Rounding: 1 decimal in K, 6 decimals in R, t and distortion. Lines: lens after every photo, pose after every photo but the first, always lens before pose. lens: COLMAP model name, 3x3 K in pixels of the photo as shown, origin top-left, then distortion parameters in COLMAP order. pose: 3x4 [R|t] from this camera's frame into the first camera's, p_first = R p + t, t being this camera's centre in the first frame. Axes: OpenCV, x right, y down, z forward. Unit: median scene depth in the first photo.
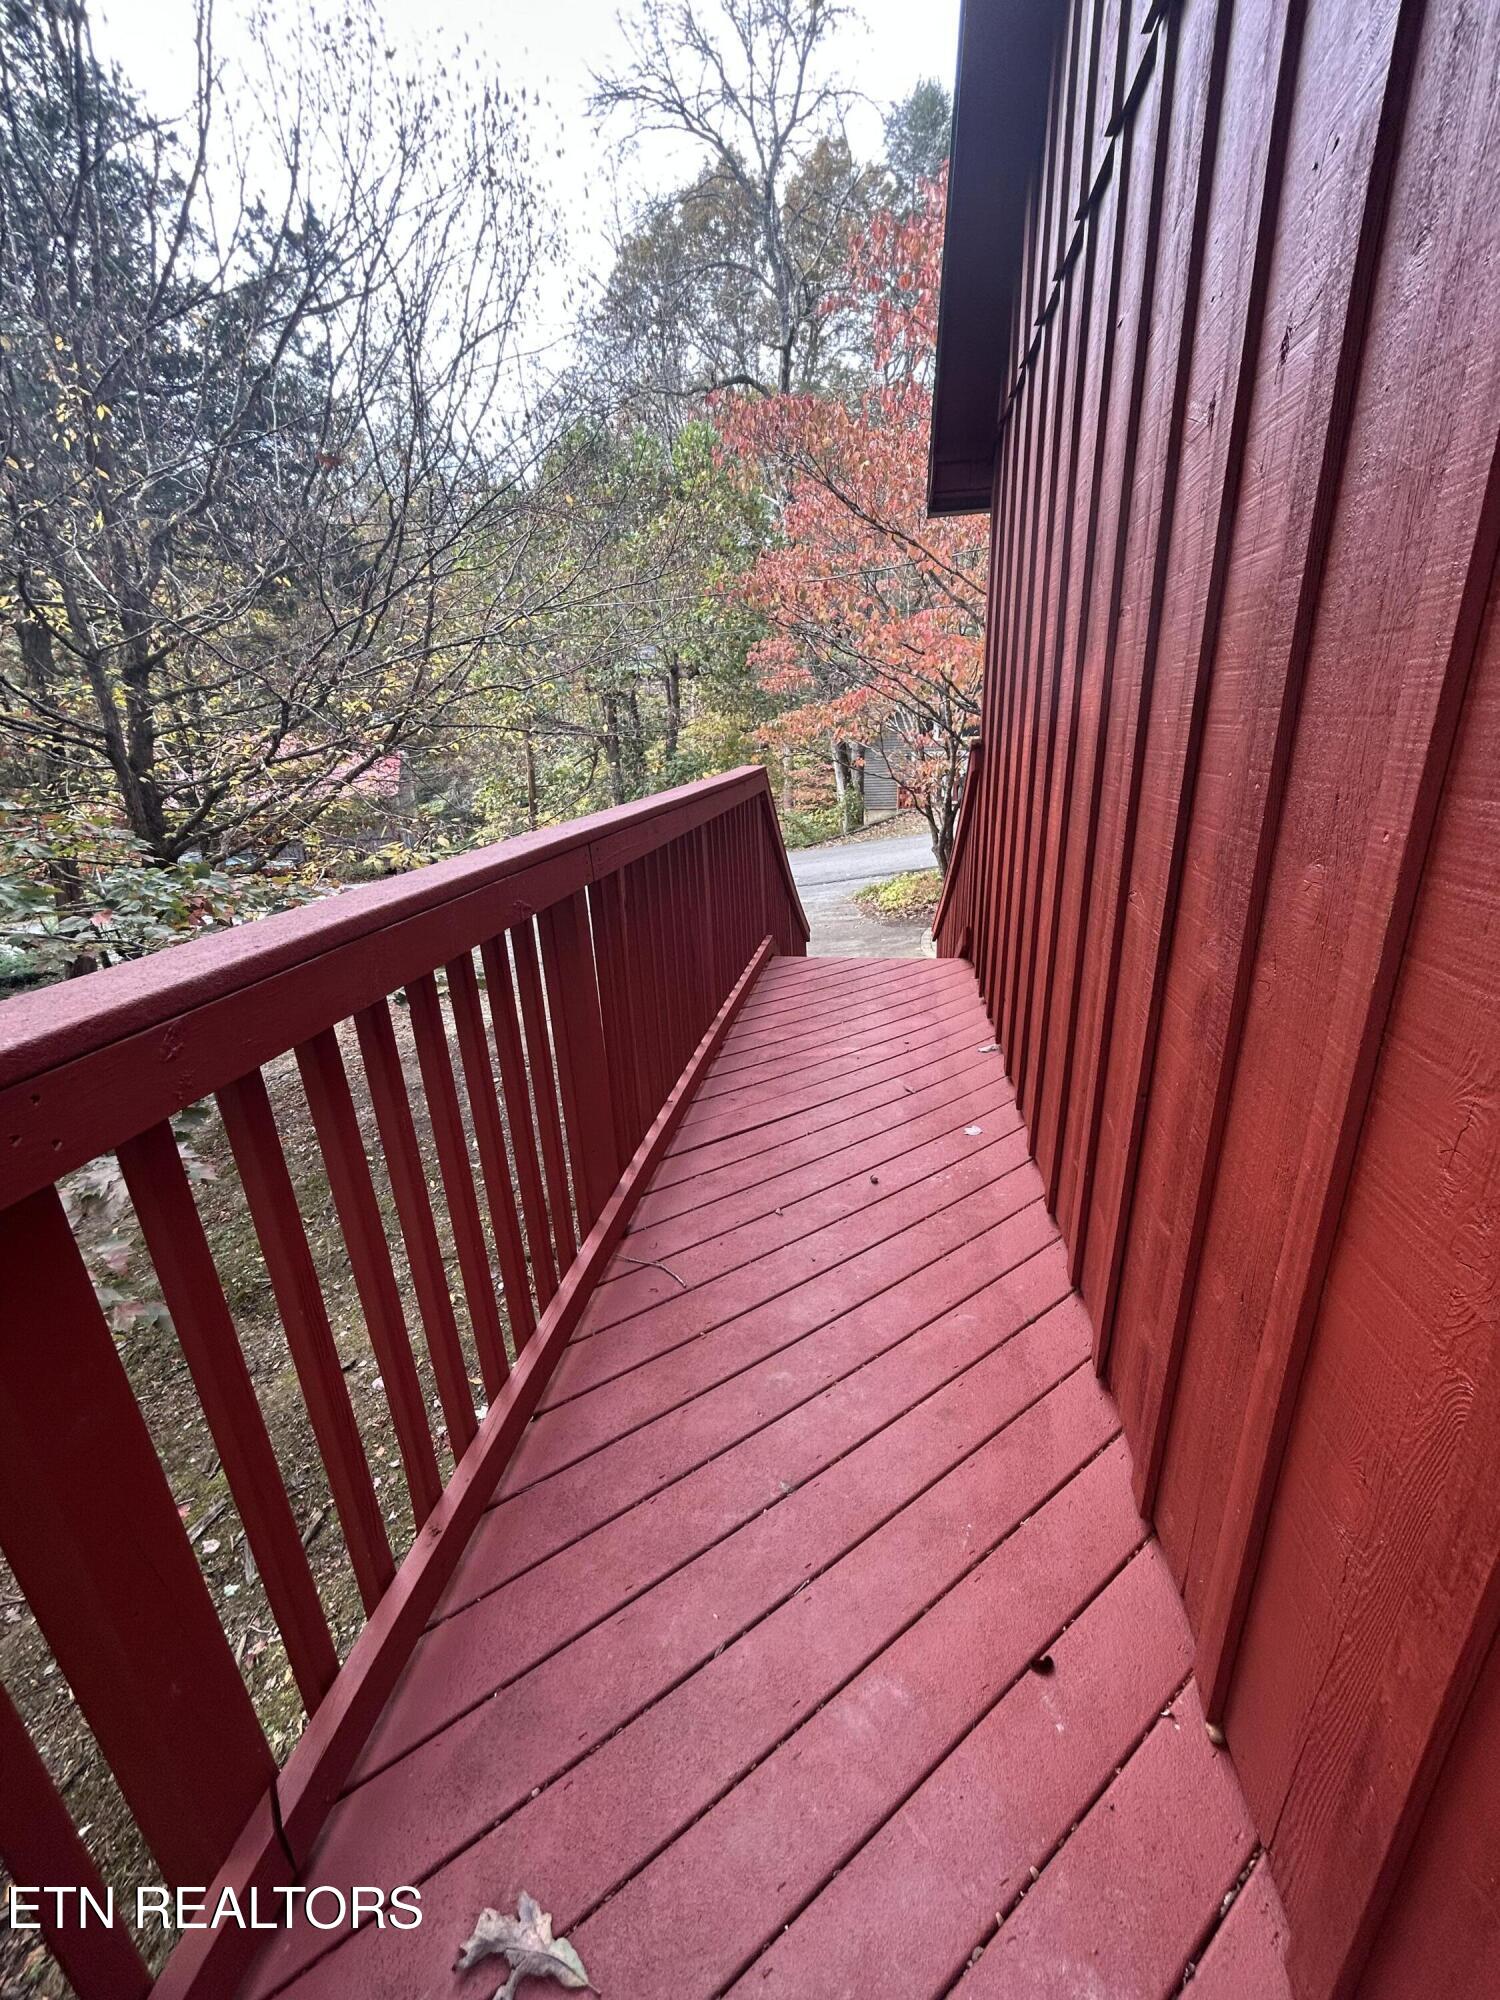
lens RADIAL K [[812.2, 0, 757.9], [0, 812.2, 1004.2], [0, 0, 1]] dist [-0.007706, 0.004978]
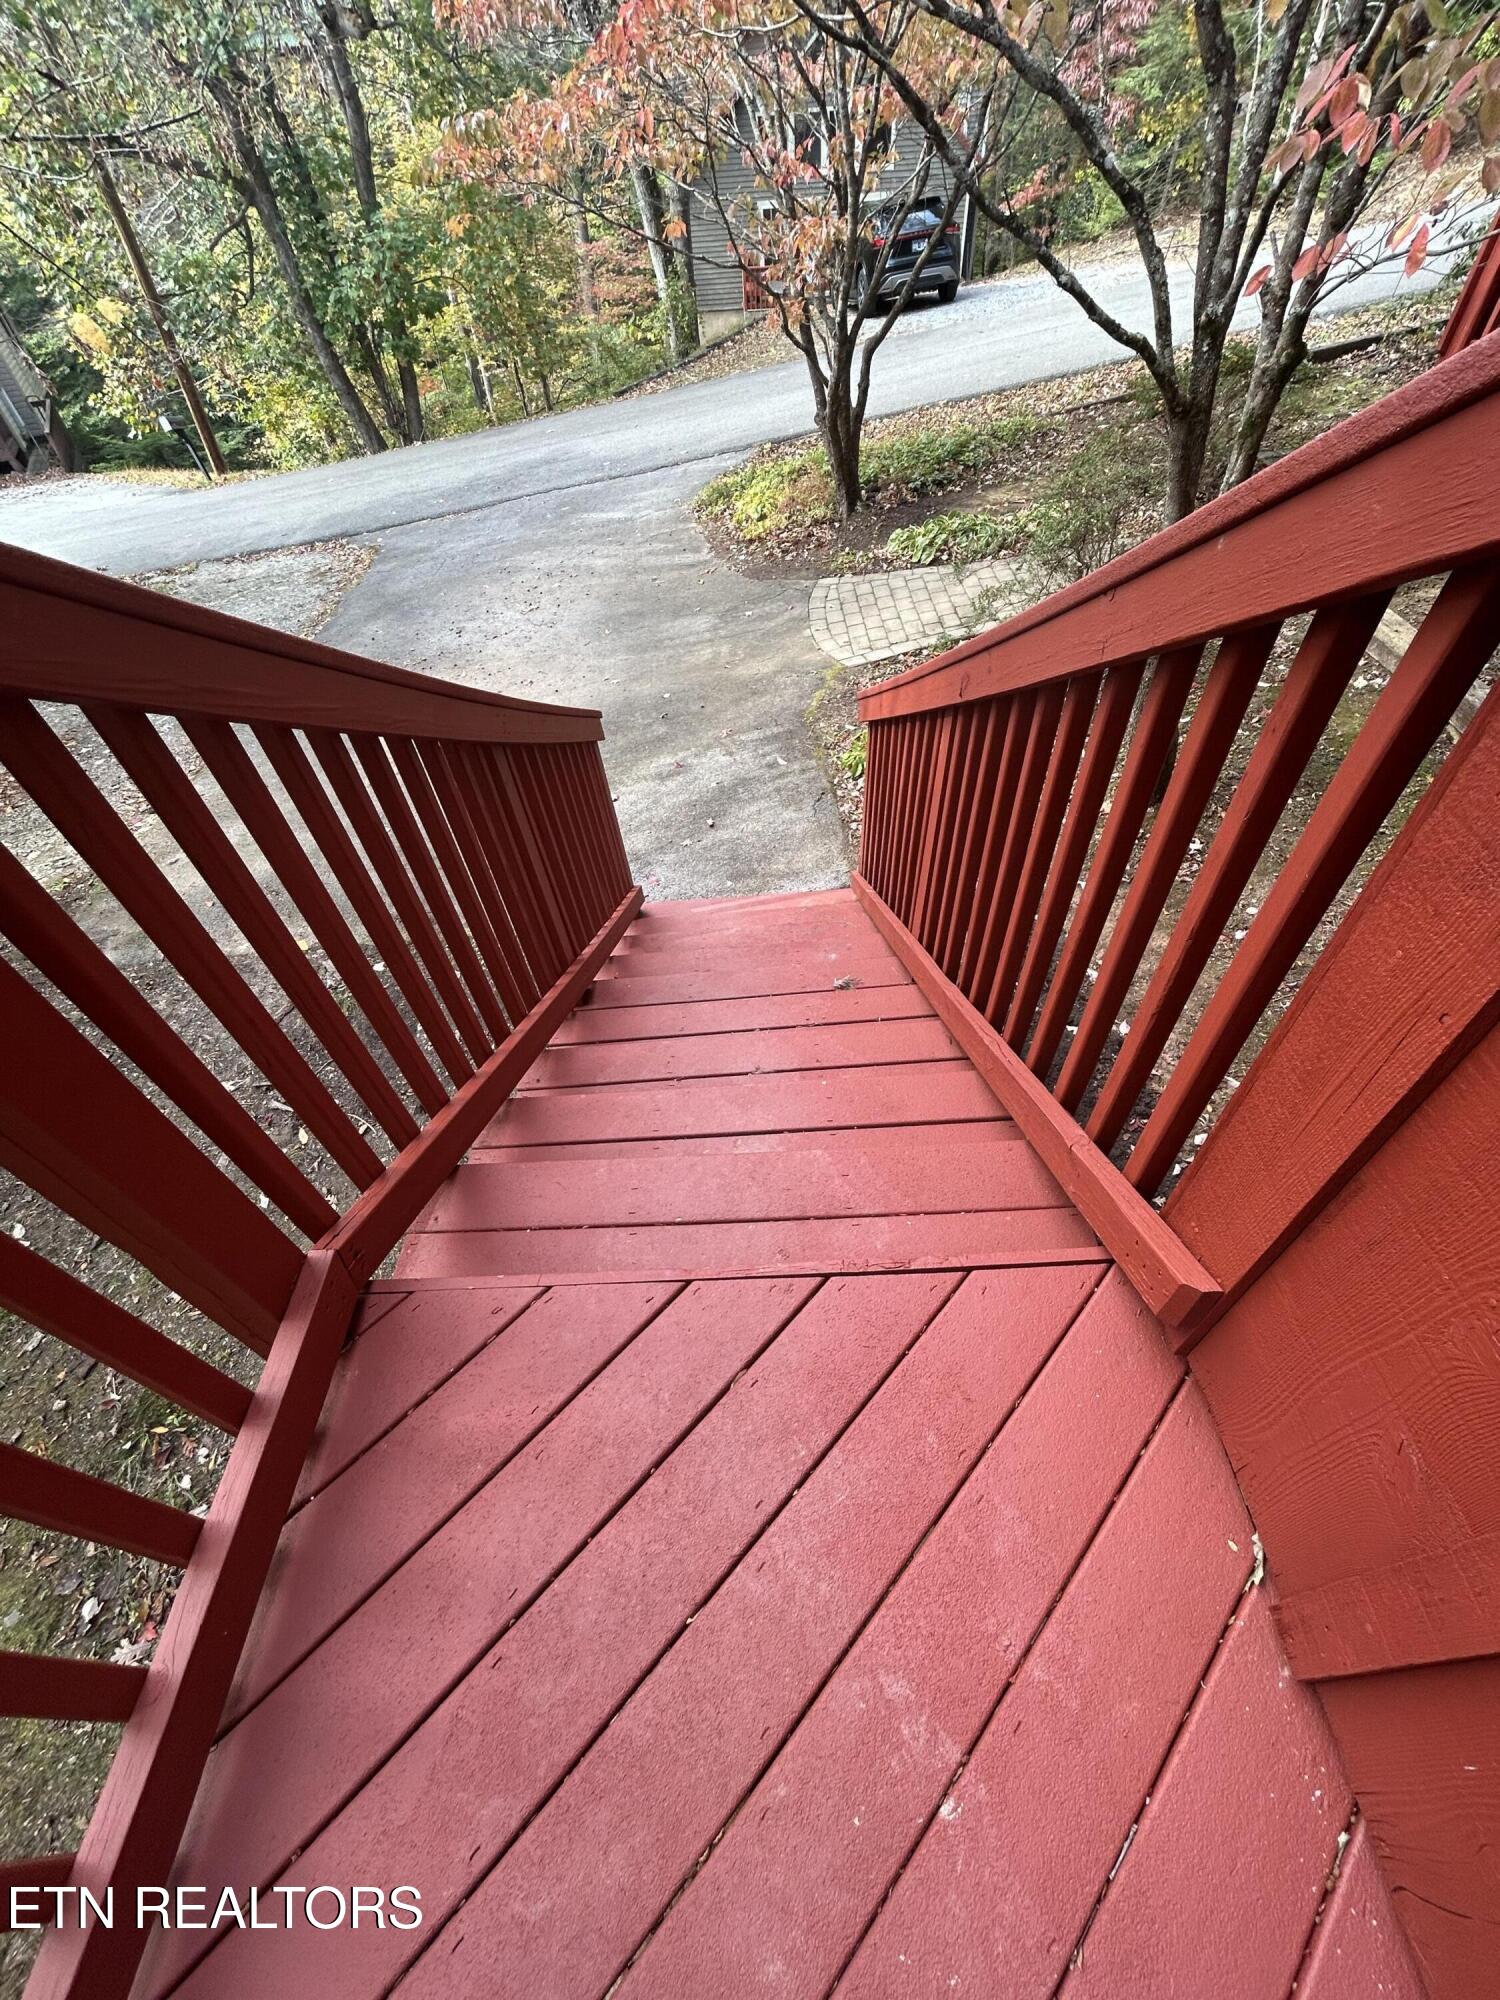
lens RADIAL K [[812.2, 0, 757.9], [0, 812.2, 1004.2], [0, 0, 1]] dist [-0.007706, 0.004978]
pose [[0.982889, -0.154511, 0.100277, 0.030260], [0.090854, 0.880231, 0.465768, -0.056127], [-0.160233, -0.448687, 0.879207, 0.181342]]
